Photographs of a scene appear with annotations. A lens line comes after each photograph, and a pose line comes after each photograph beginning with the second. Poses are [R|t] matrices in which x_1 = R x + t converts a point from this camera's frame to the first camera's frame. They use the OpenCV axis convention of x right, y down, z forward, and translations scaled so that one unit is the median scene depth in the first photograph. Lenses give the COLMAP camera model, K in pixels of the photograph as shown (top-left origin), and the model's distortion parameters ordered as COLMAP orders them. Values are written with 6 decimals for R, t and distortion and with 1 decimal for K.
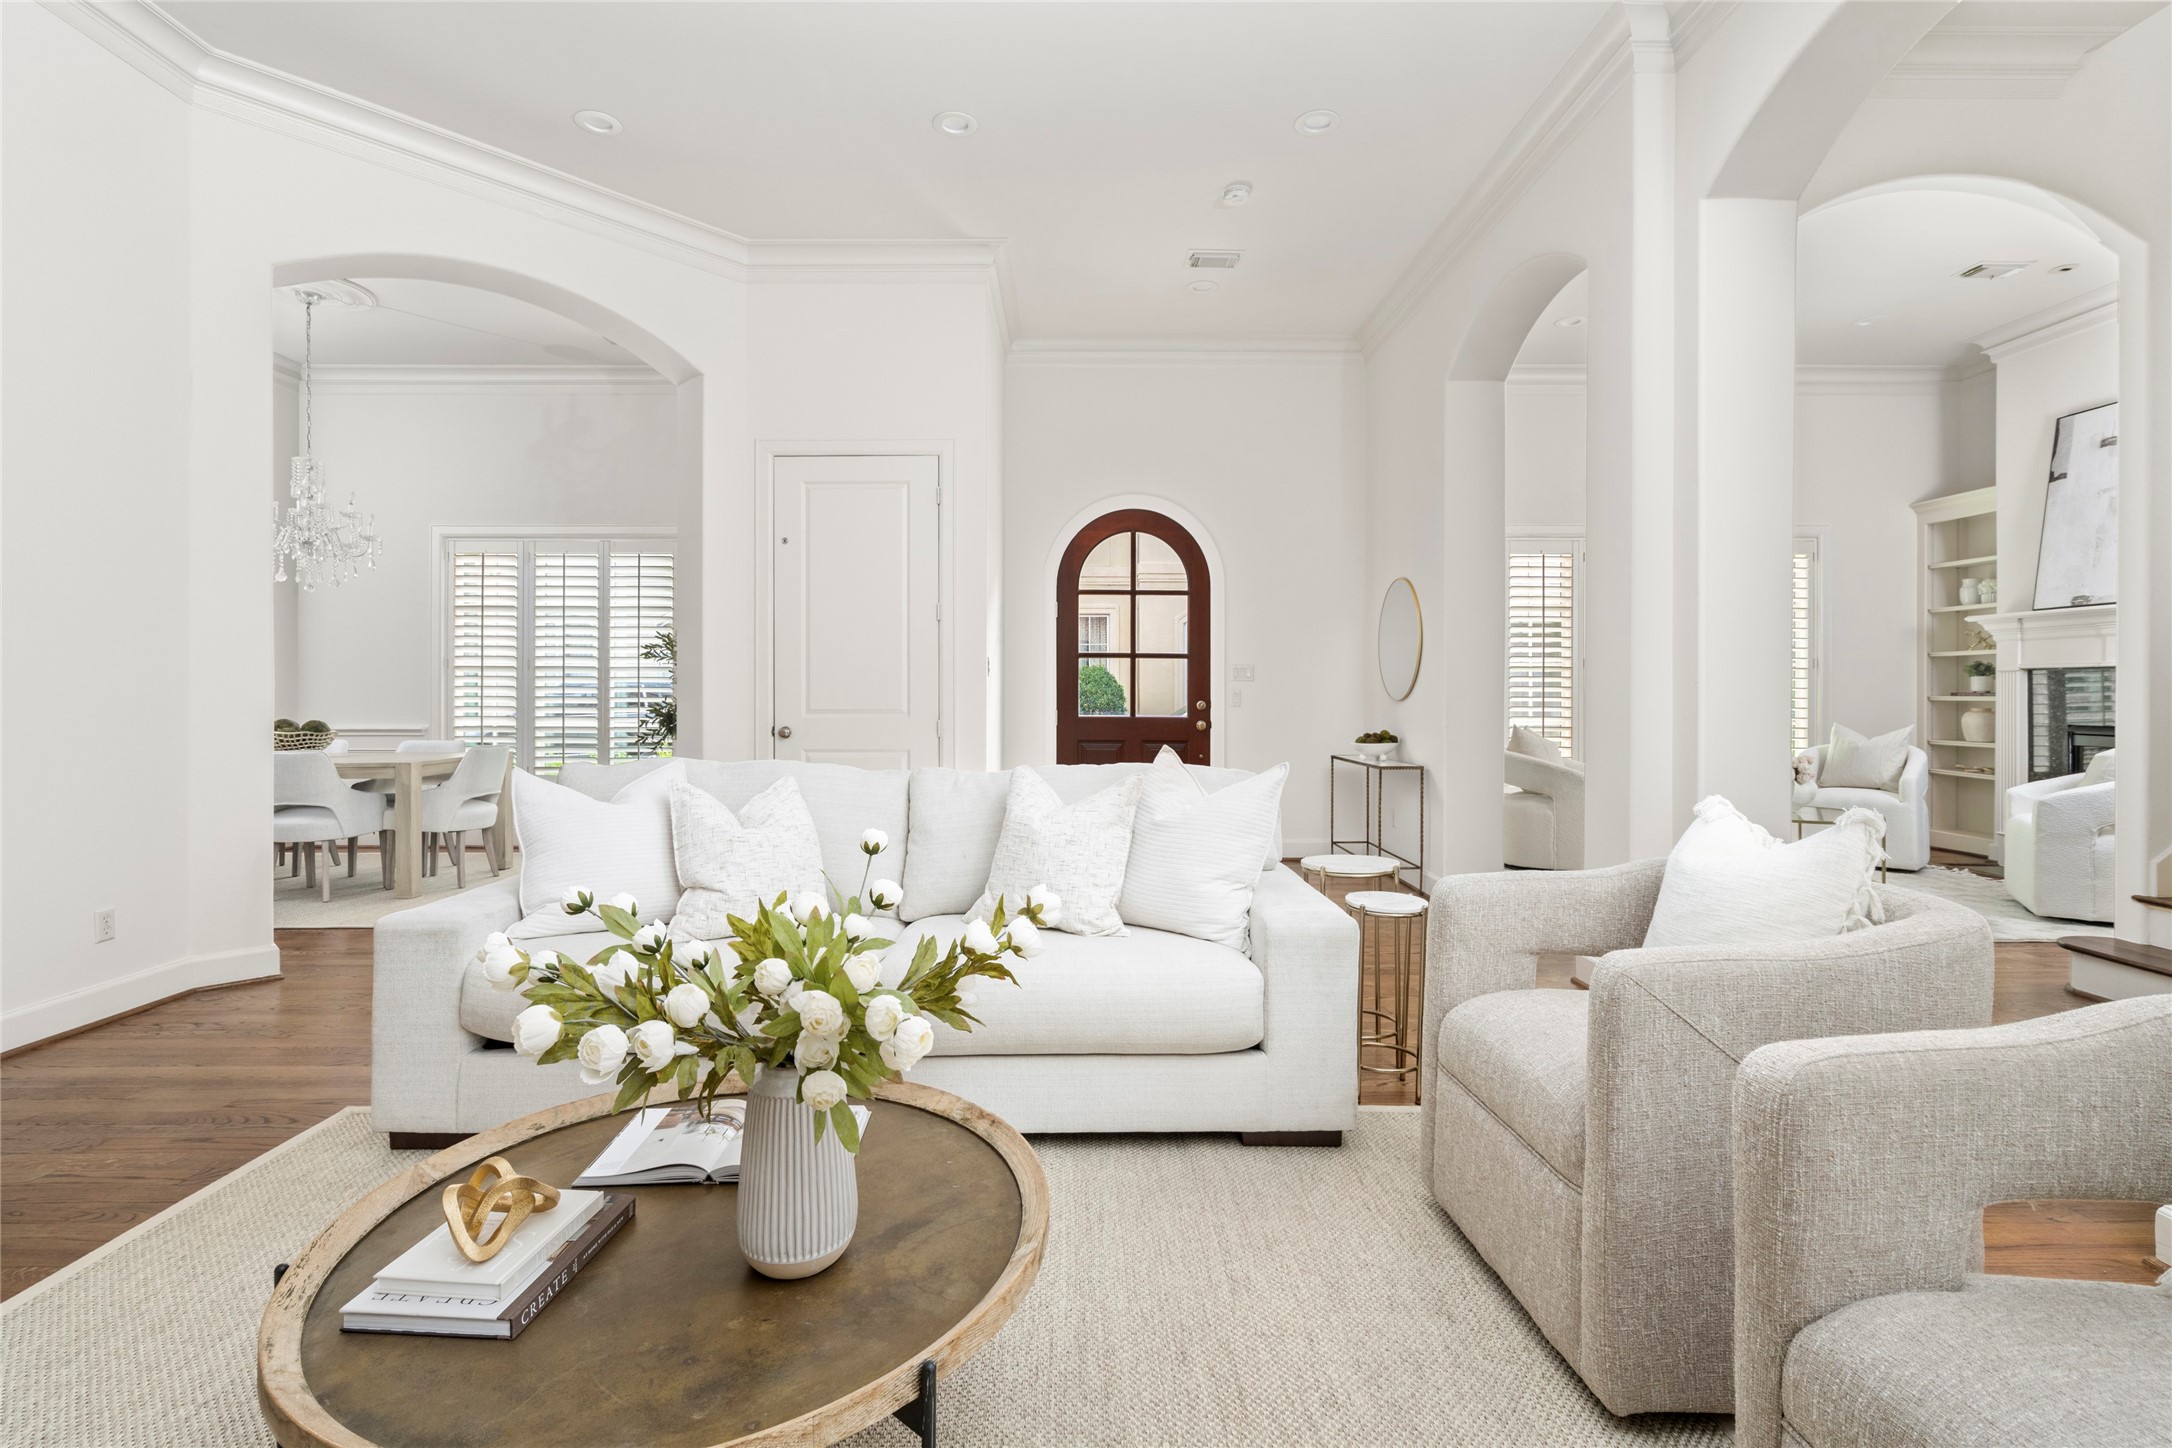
lens RADIAL K [[994.9, 0, 1068.9], [0, 994.9, 694.6], [0, 0, 1]] dist [-0.005505, 0.001740]
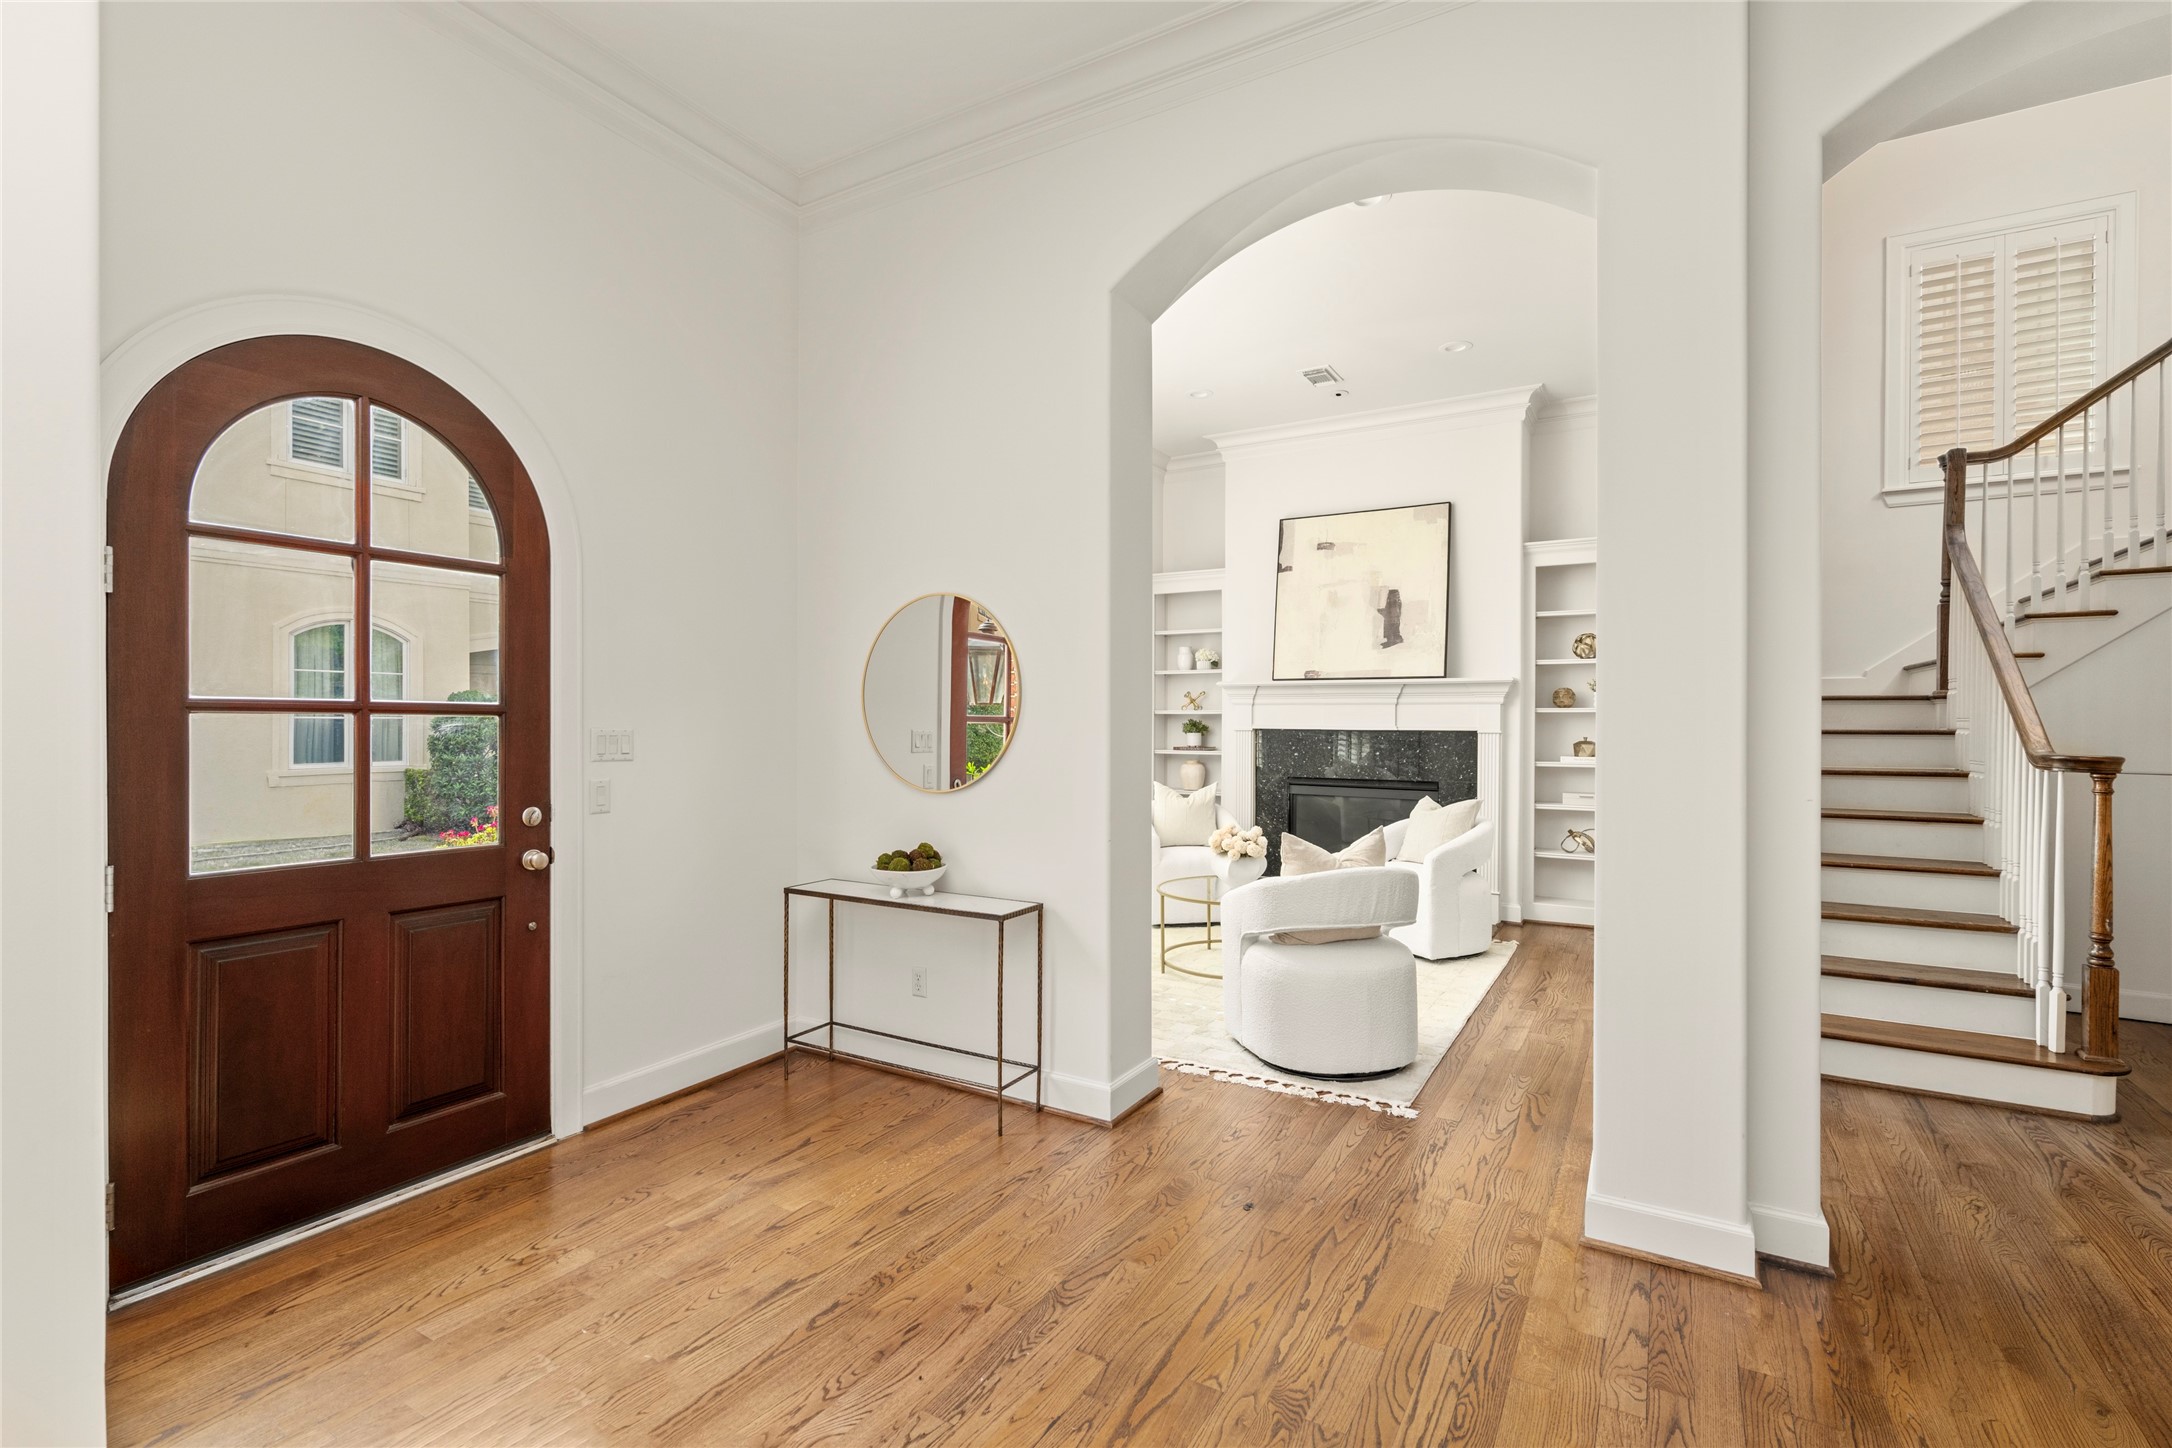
lens RADIAL K [[994.9, 0, 1080.9], [0, 994.9, 722.4], [0, 0, 1]] dist [-0.005505, 0.001740]
pose [[0.508814, -0.002456, 0.860873, -0.141220], [-0.006096, 0.999961, 0.006456, -0.039238], [-0.860855, -0.008533, 0.508779, 0.562461]]
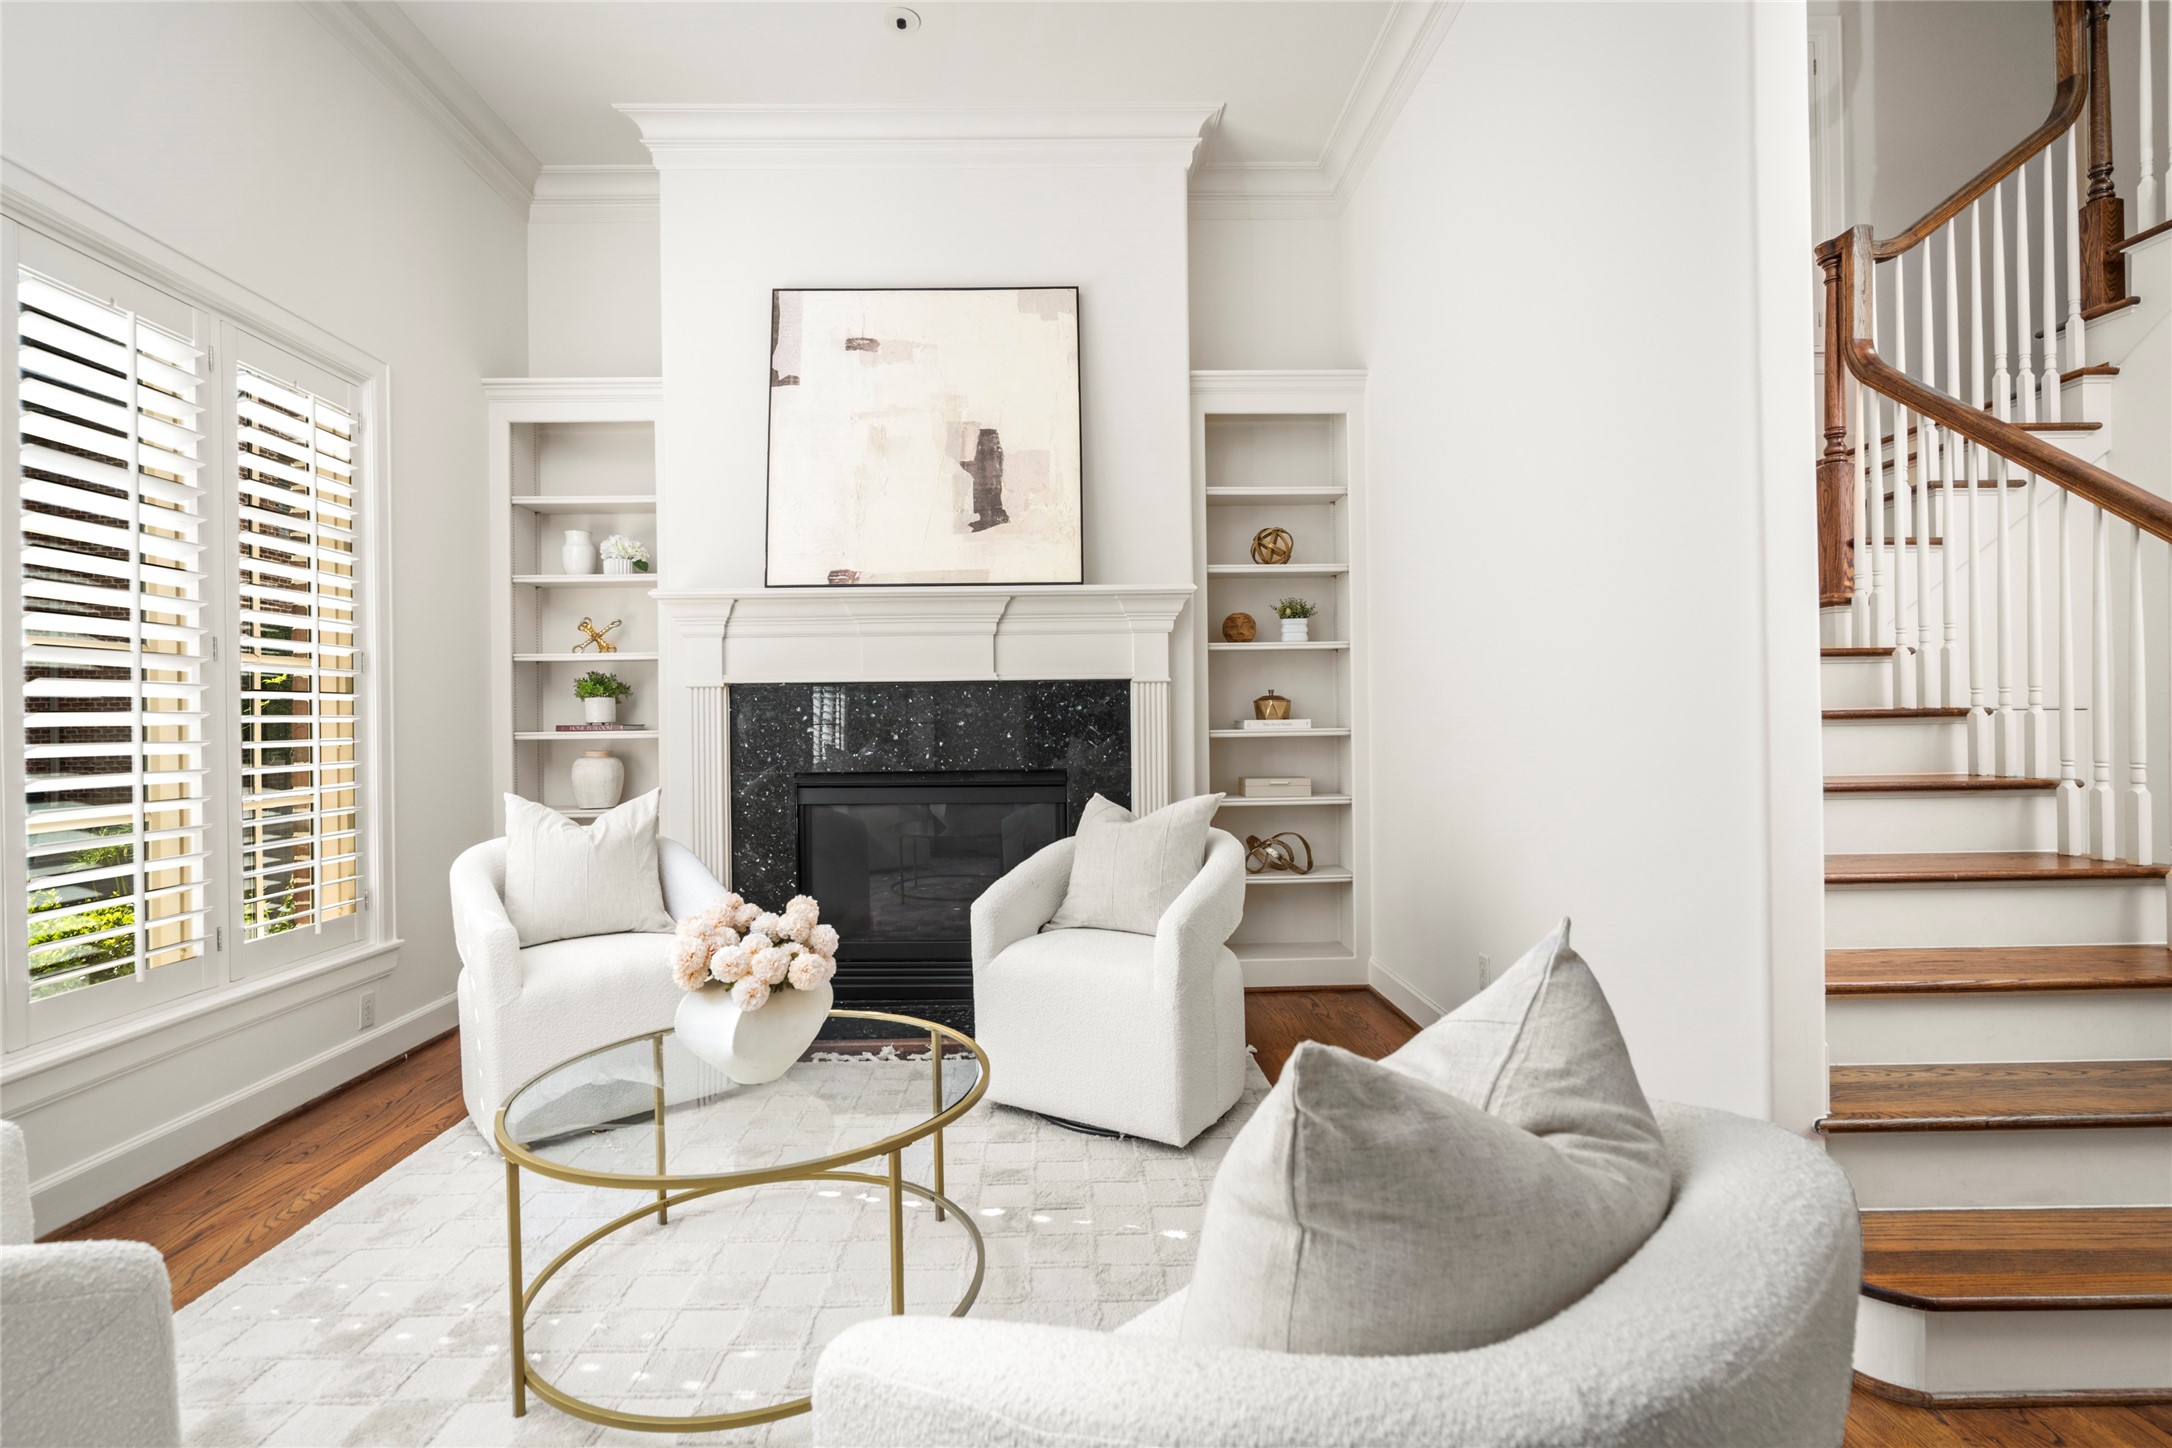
lens RADIAL K [[994.9, 0, 1056.6], [0, 994.9, 722.6], [0, 0, 1]] dist [-0.005505, 0.001740]
pose [[-0.018183, 0.003241, 0.999829, 0.341523], [0.009174, 0.999953, -0.003075, 0.000847], [-0.999793, 0.009116, -0.018212, 0.784647]]
